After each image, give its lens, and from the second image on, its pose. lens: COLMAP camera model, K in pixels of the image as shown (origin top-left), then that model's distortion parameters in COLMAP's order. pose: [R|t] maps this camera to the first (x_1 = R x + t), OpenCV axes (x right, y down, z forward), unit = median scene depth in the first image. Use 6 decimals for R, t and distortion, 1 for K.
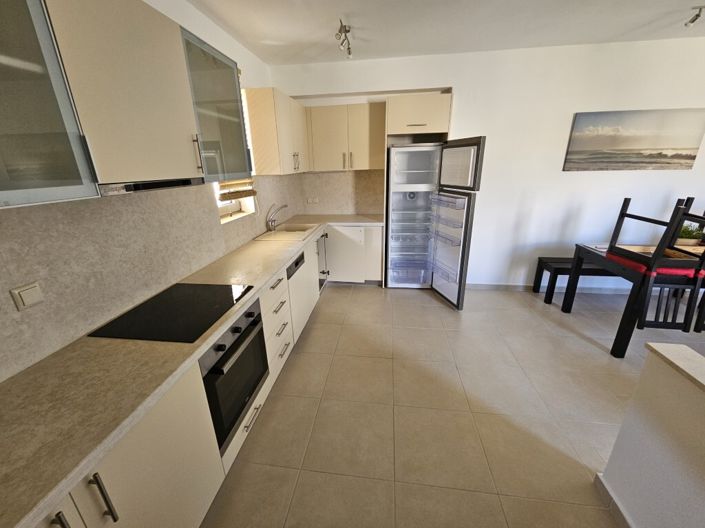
lens RADIAL K [[292.6, 0, 352.2], [0, 292.6, 262.5], [0, 0, 1]] dist [0.001023, -0.000007]
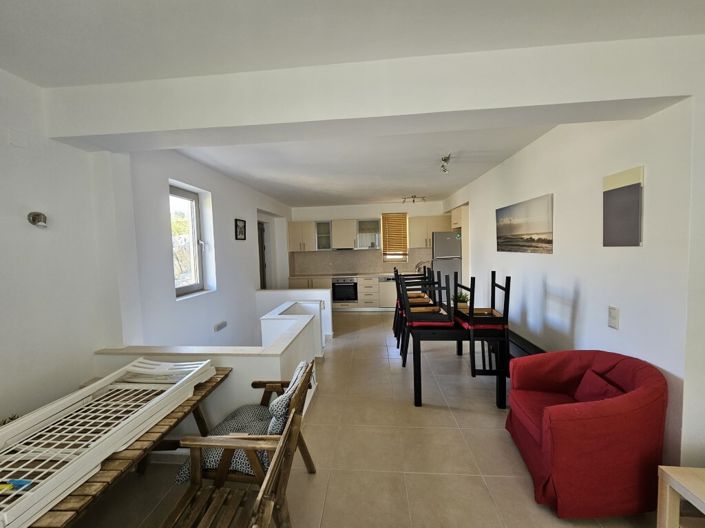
lens RADIAL K [[292.6, 0, 351.3], [0, 292.6, 263.3], [0, 0, 1]] dist [0.001023, -0.000007]
pose [[0.056041, 0.075059, -0.995603, 2.257125], [-0.301858, 0.951779, 0.054763, -0.165968], [0.951704, 0.297462, 0.075996, 0.375242]]
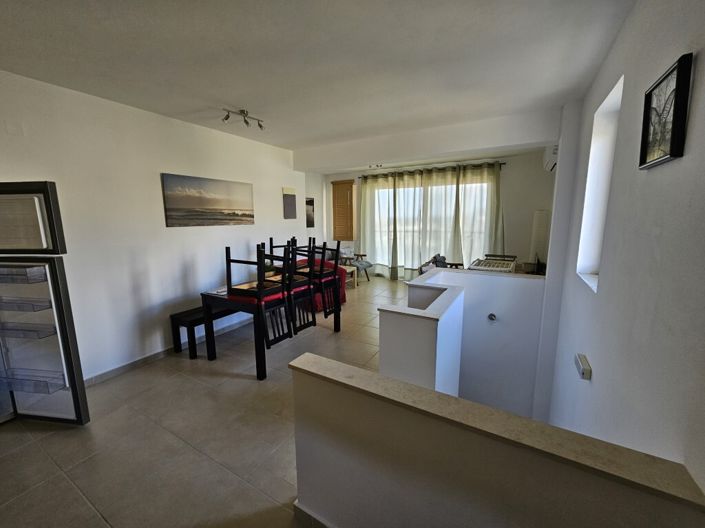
lens RADIAL K [[292.6, 0, 347.7], [0, 292.6, 265.1], [0, 0, 1]] dist [0.001023, -0.000007]
pose [[0.398425, -0.133947, 0.907368, 0.040622], [0.296909, 0.954847, 0.010584, -0.014533], [-0.867815, 0.265189, 0.420205, 0.080464]]
